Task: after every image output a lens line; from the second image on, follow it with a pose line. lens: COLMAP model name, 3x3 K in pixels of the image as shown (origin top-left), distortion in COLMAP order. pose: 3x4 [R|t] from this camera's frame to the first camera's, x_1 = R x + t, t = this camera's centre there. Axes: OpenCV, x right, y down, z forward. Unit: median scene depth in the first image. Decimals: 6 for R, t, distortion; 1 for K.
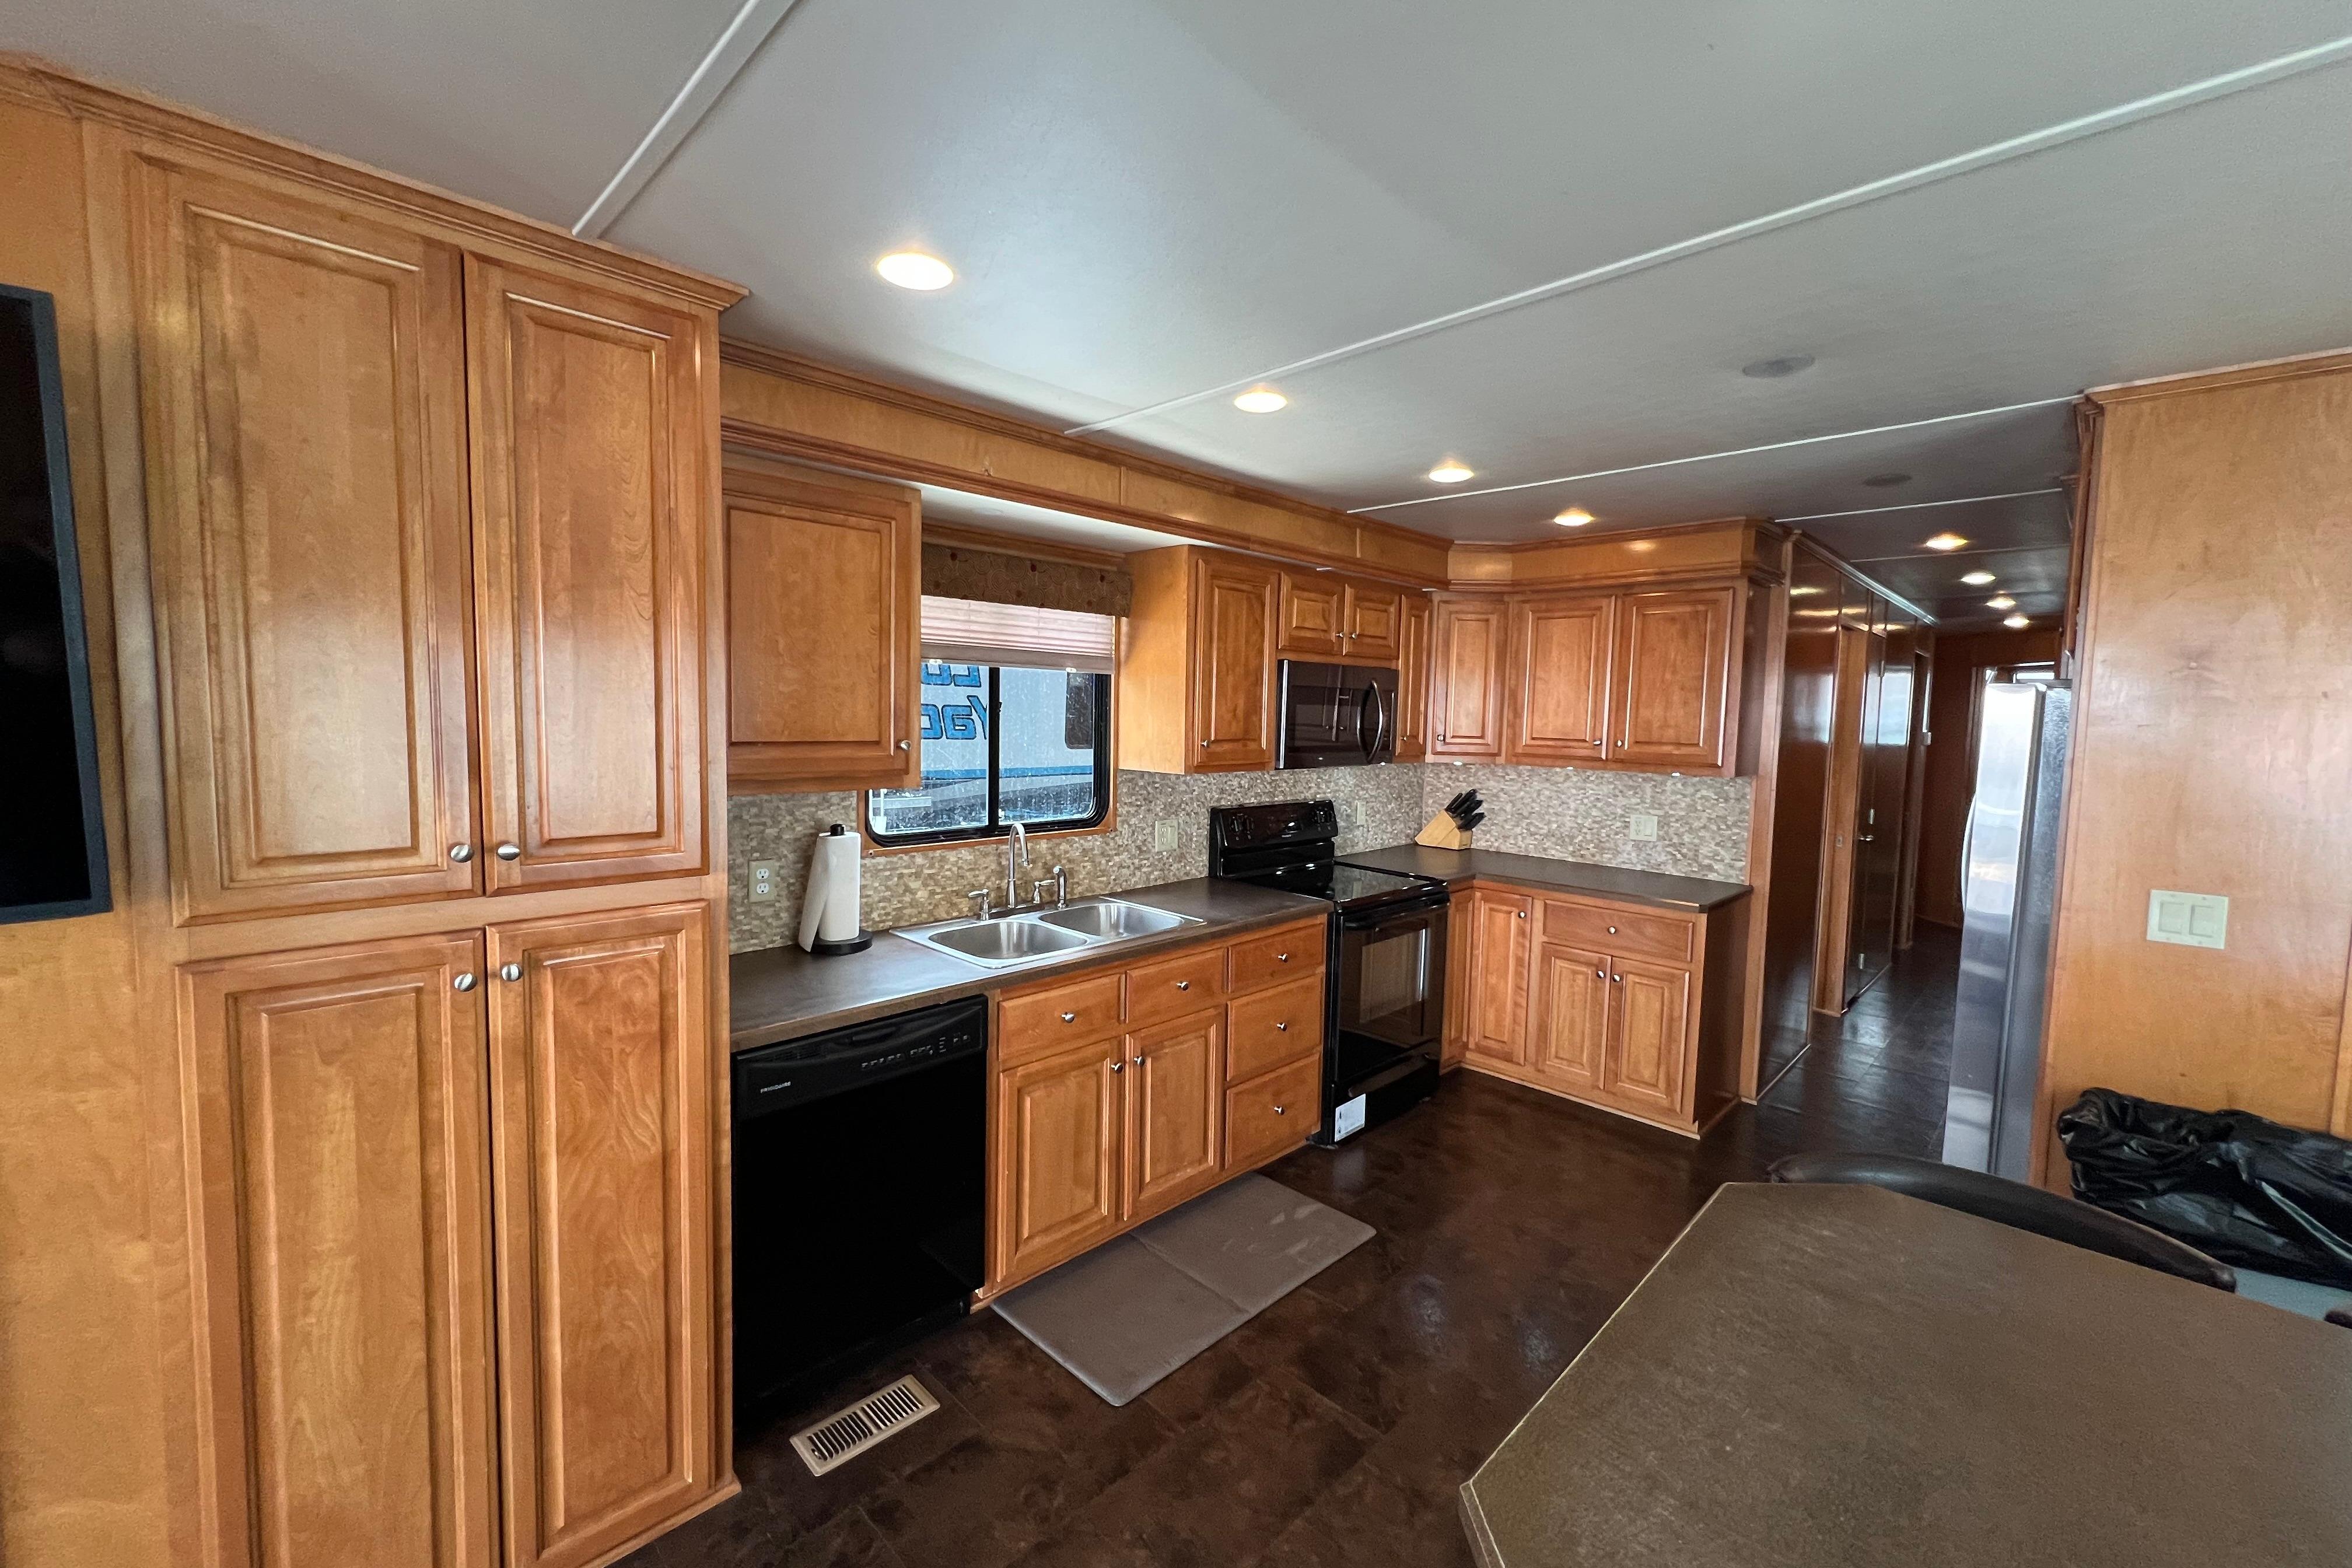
lens RADIAL K [[942.0, 0, 1174.5], [0, 942.0, 776.8], [0, 0, 1]] dist [-0.002593, -0.000189]
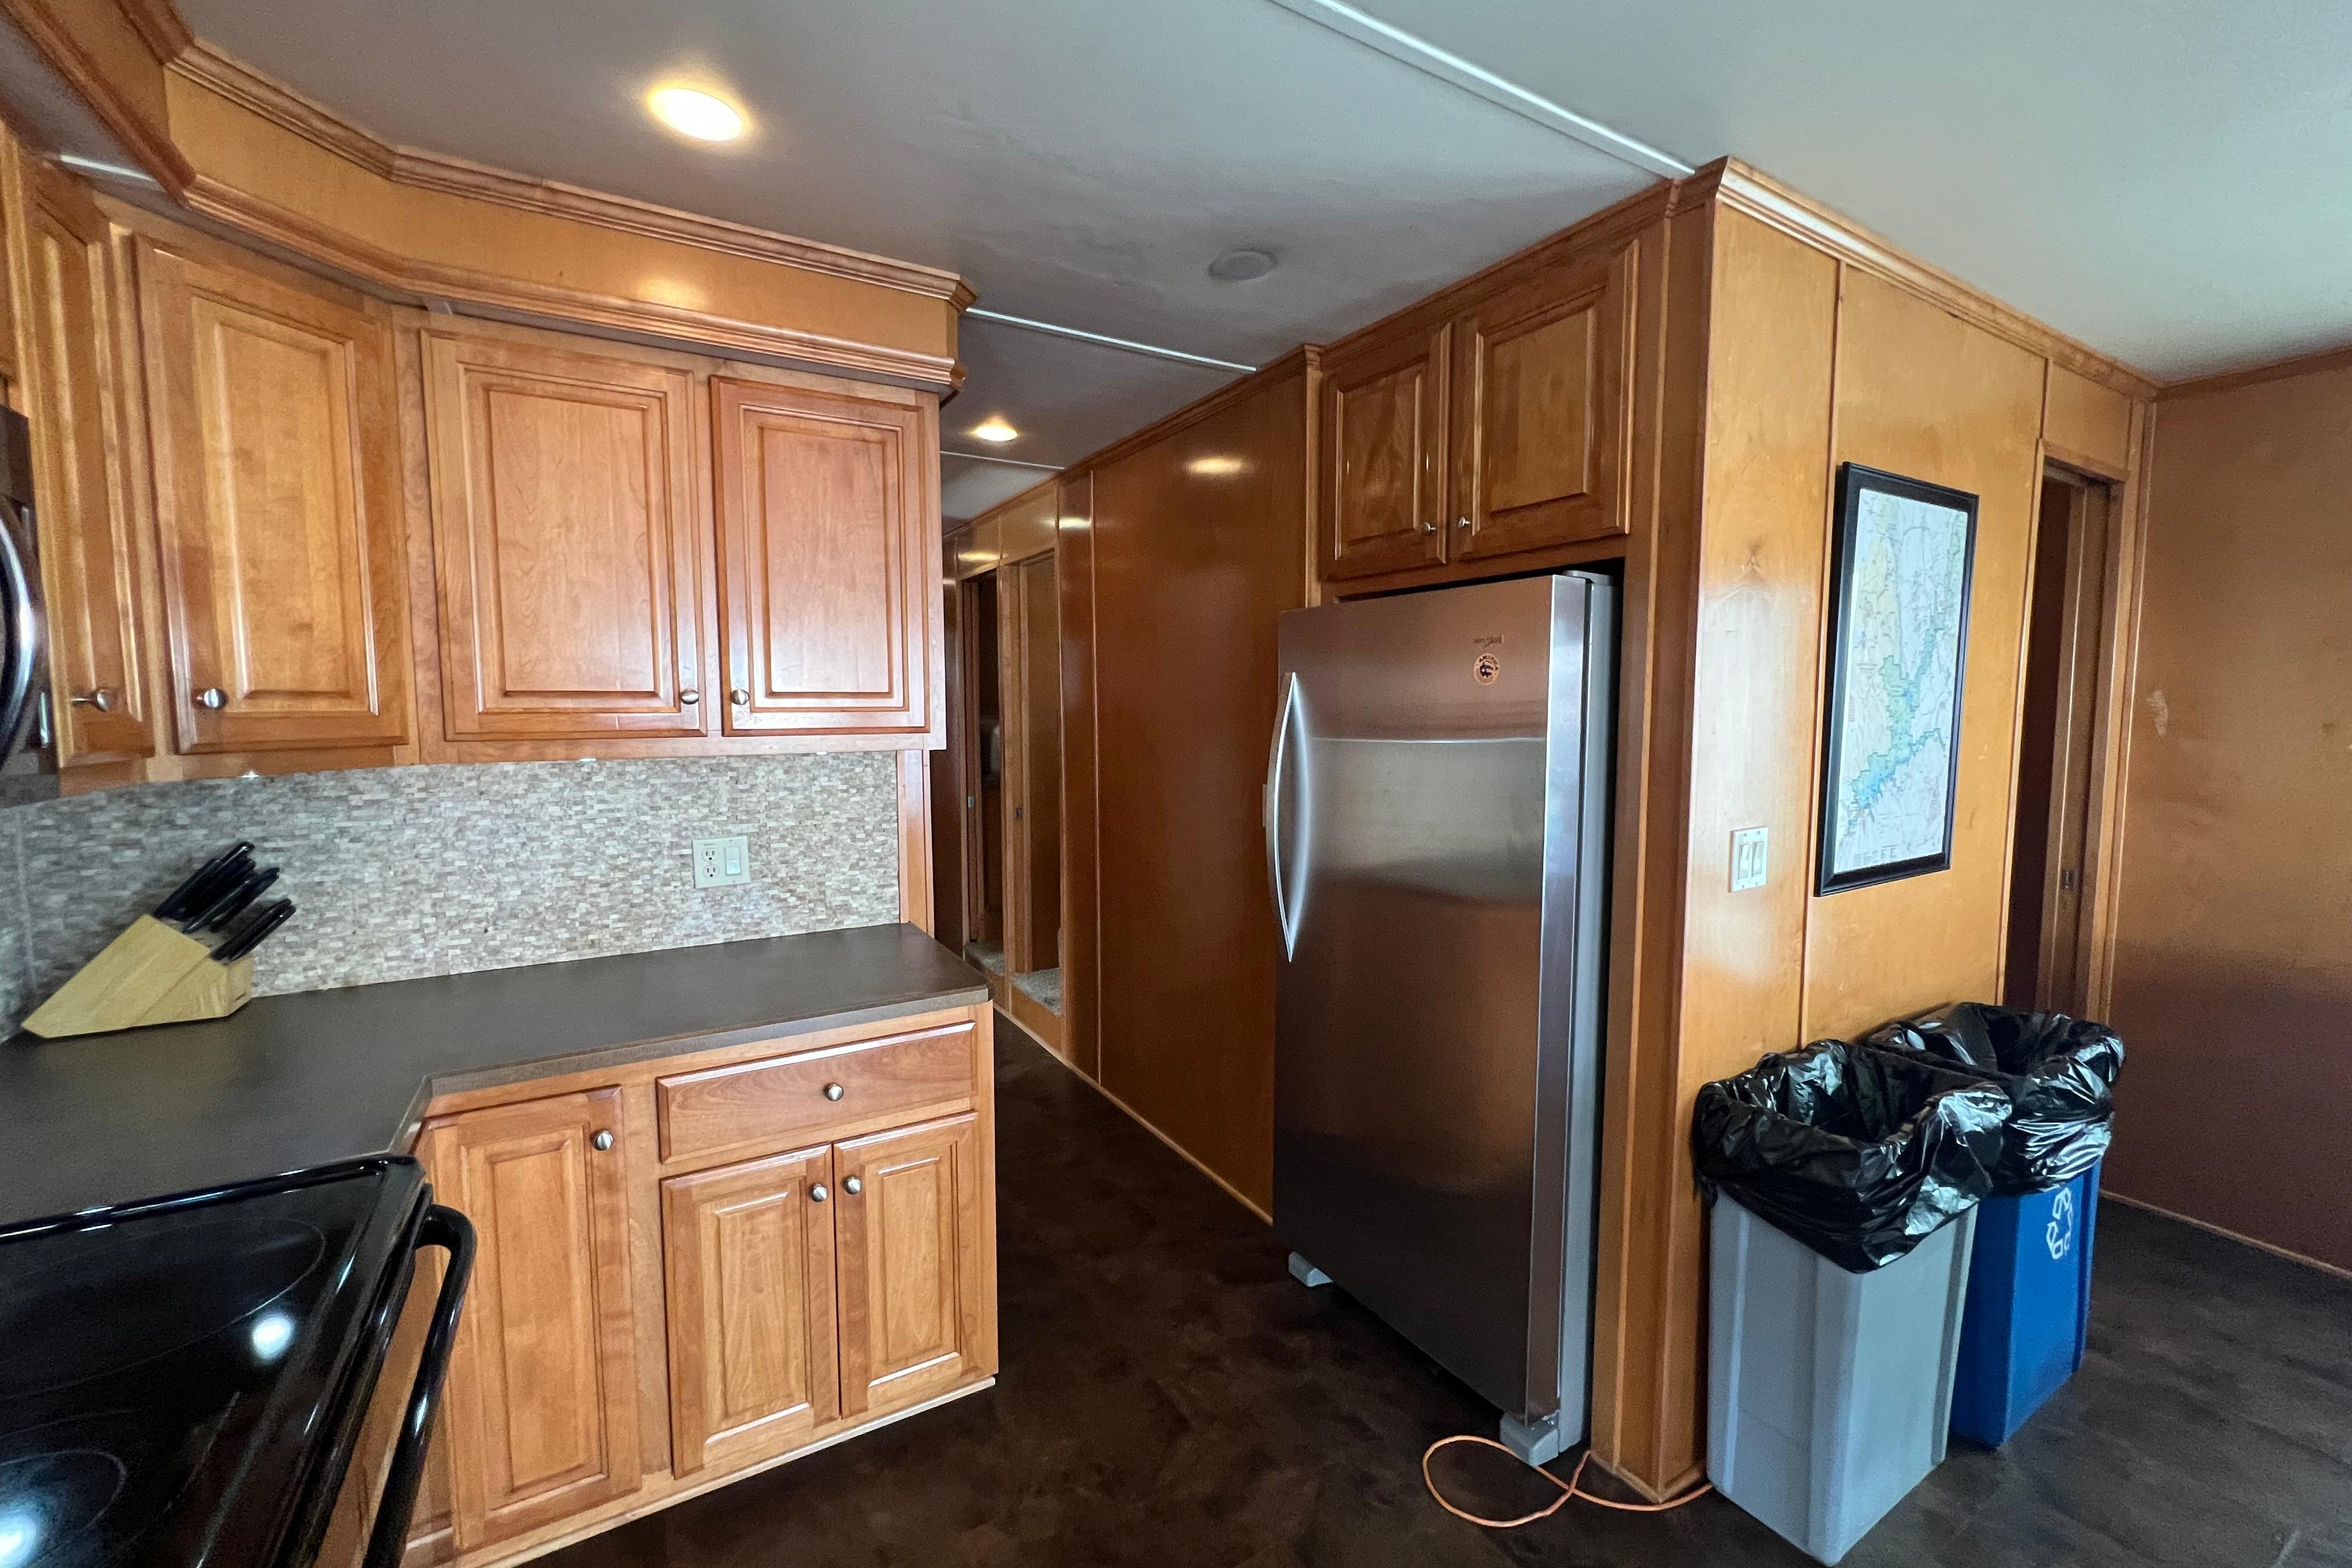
lens RADIAL K [[942.0, 0, 1174.5], [0, 942.0, 776.8], [0, 0, 1]] dist [-0.002593, -0.000189]
pose [[0.240031, -0.100400, 0.965559, 0.059340], [0.075735, 0.993543, 0.084483, -0.017622], [-0.967806, 0.052849, 0.246085, 0.627525]]
